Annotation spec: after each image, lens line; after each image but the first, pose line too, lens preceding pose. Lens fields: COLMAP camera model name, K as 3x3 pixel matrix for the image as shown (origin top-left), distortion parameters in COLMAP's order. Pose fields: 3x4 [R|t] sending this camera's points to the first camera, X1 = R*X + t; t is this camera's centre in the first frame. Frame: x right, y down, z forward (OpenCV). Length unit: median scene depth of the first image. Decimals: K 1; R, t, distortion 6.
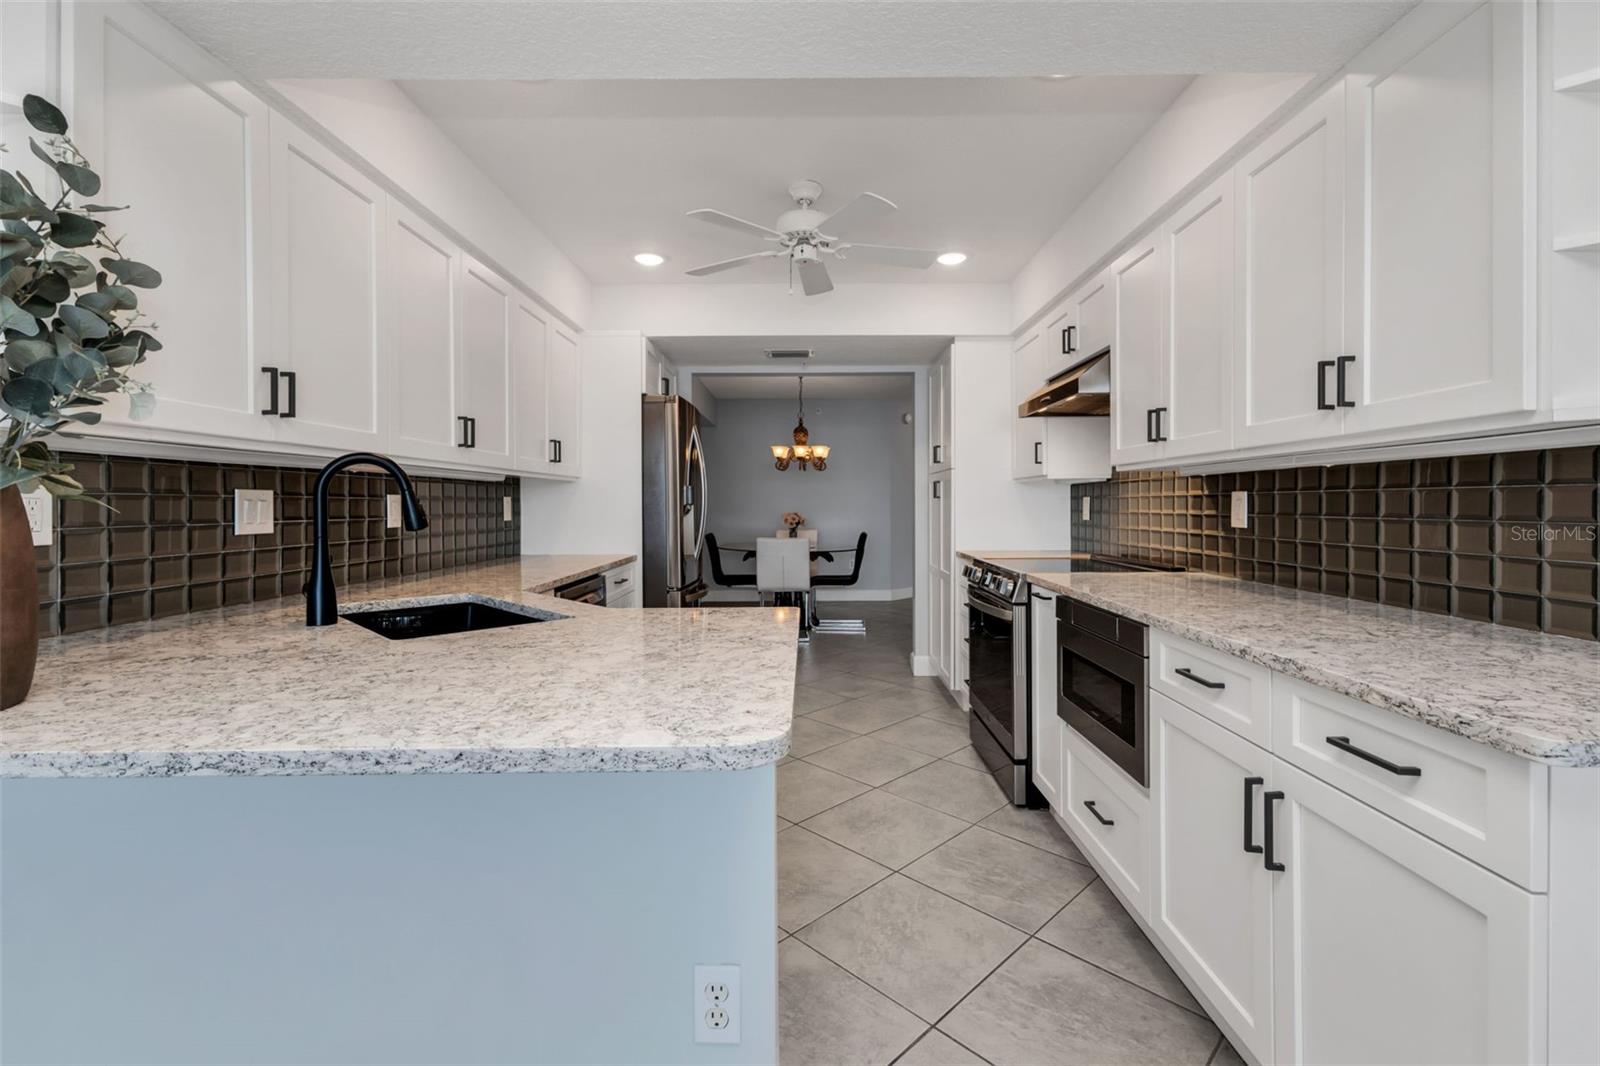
lens RADIAL K [[697.0, 0, 803.8], [0, 697.0, 514.7], [0, 0, 1]] dist [0.001646, -0.000177]
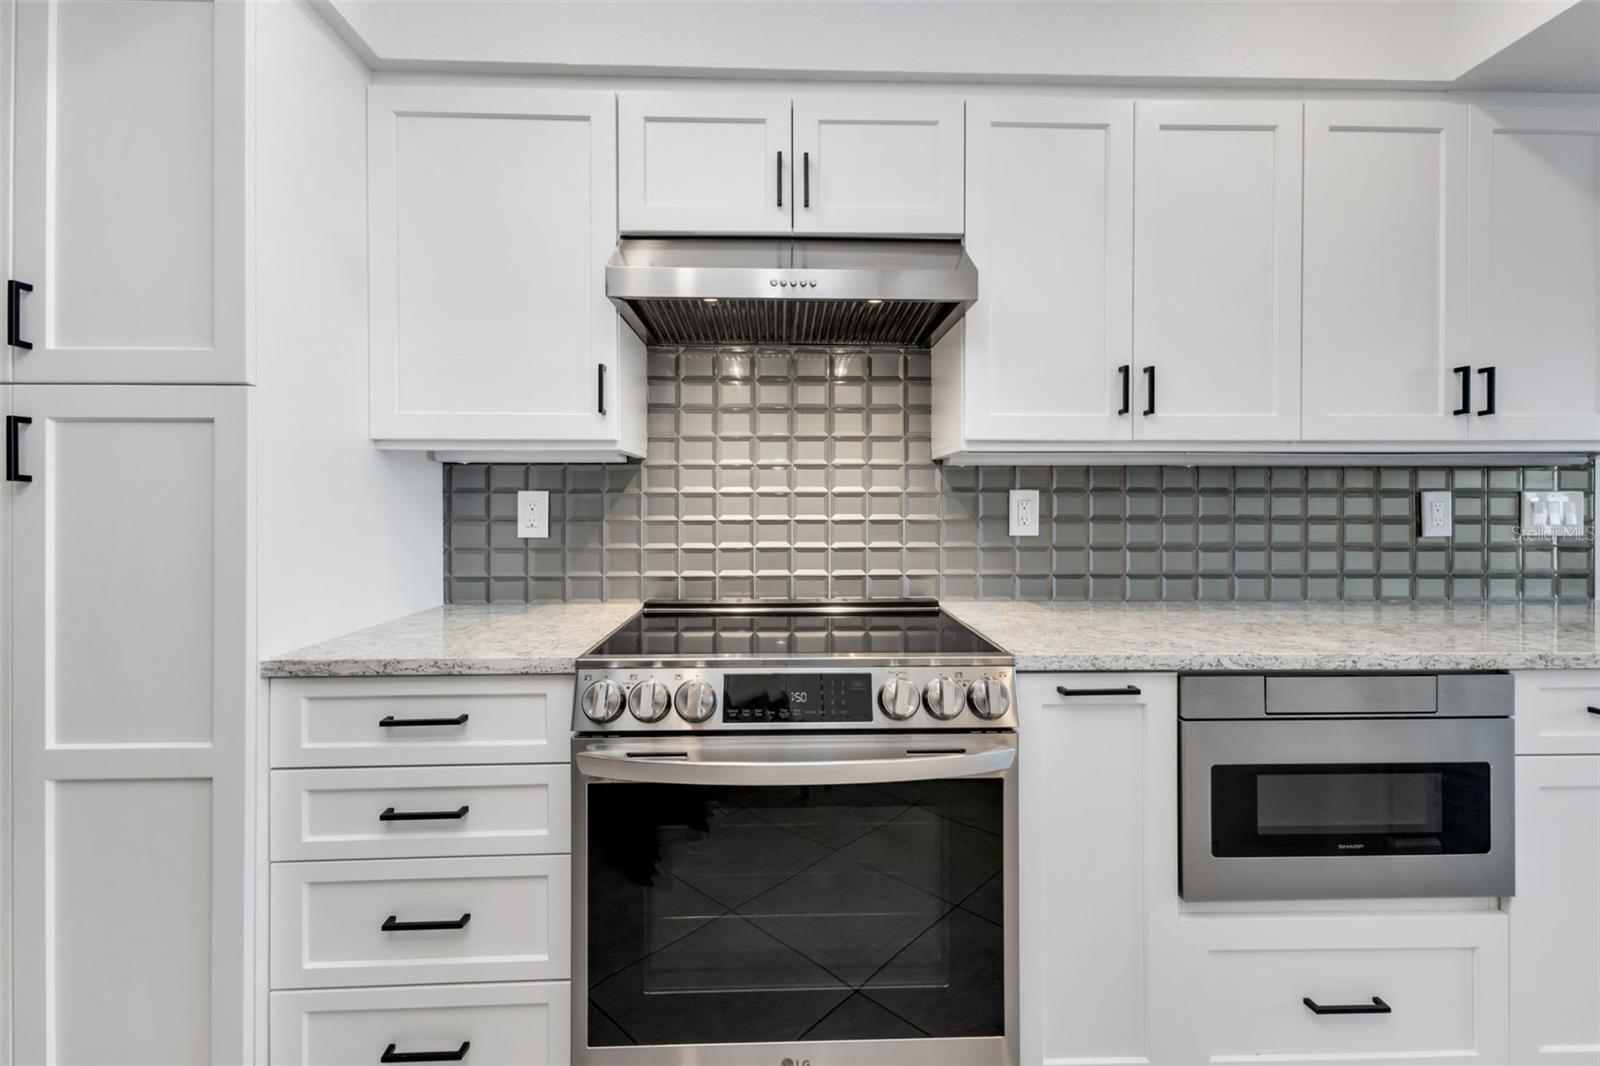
lens RADIAL K [[695.2, 0, 802.6], [0, 695.2, 507.4], [0, 0, 1]] dist [0.011474, -0.000002]
pose [[-0.045781, 0.004949, 0.998939, -0.158629], [0.015608, 0.999869, -0.004238, -0.015750], [-0.998830, 0.015397, -0.045853, 1.353682]]
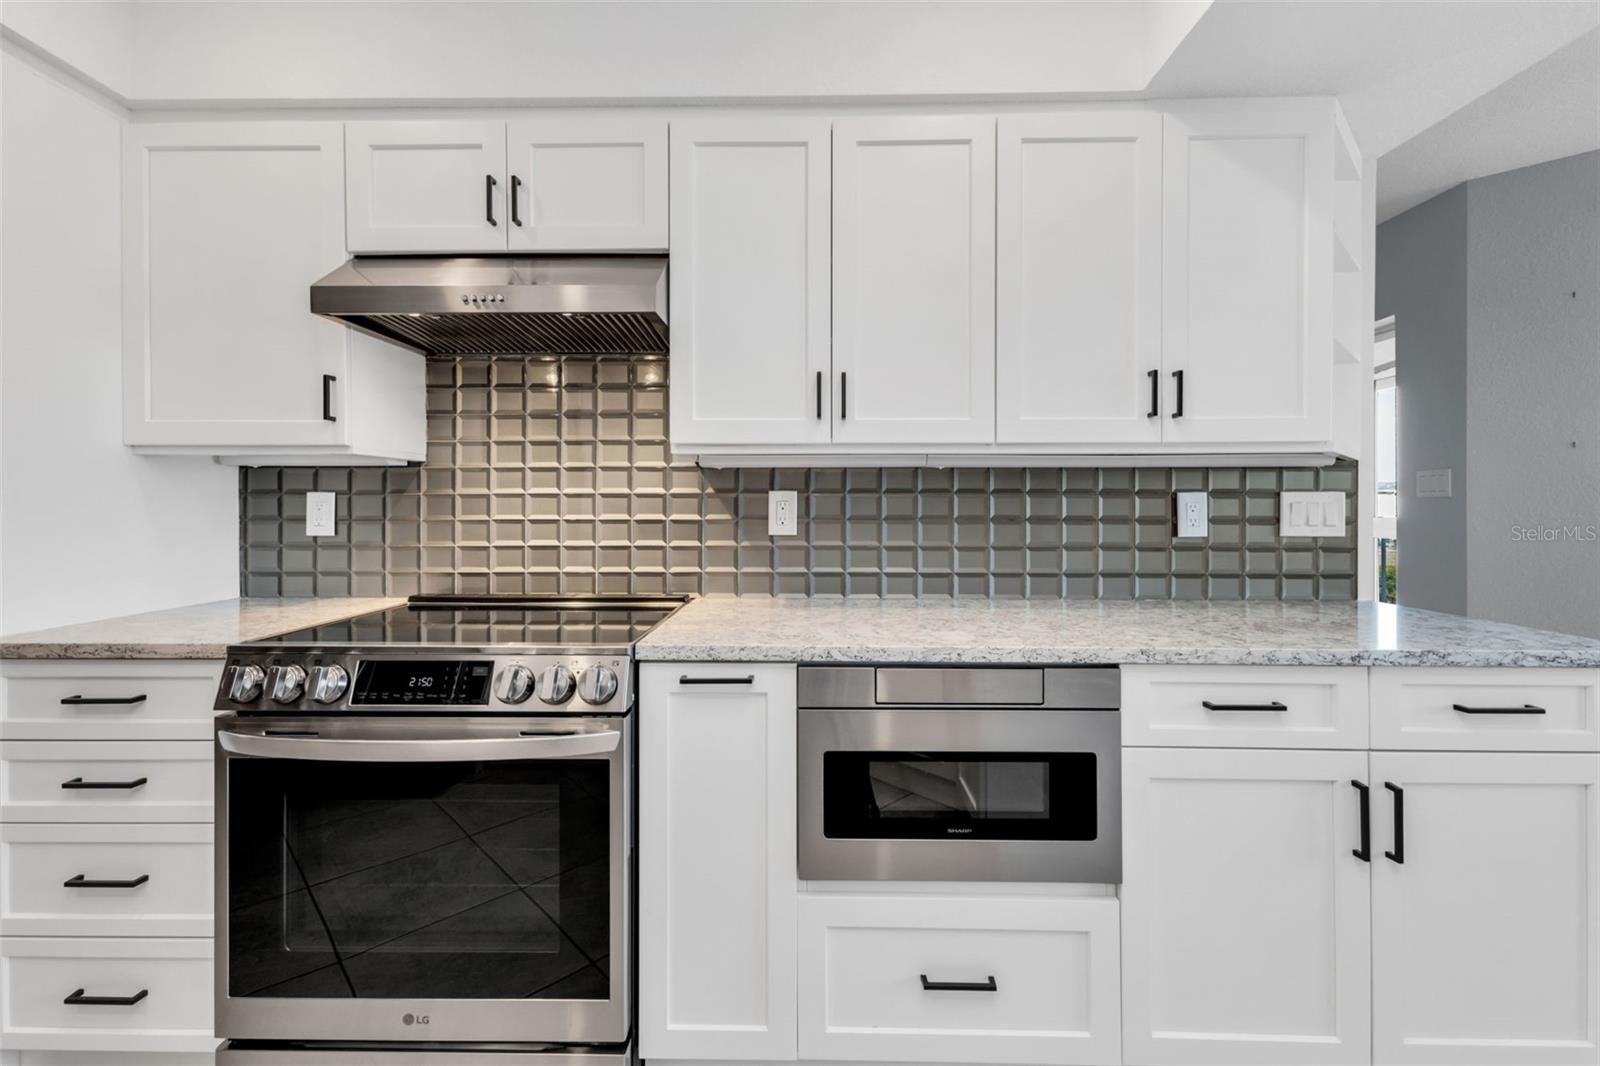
lens RADIAL K [[676.1, 0, 799.9], [0, 676.1, 511.1], [0, 0, 1]] dist [0.013996, -0.000486]
pose [[0.010705, 0.000891, 0.999942, -0.186581], [0.014892, 0.999889, -0.001050, -0.009674], [-0.999832, 0.014902, 0.010690, 1.021651]]
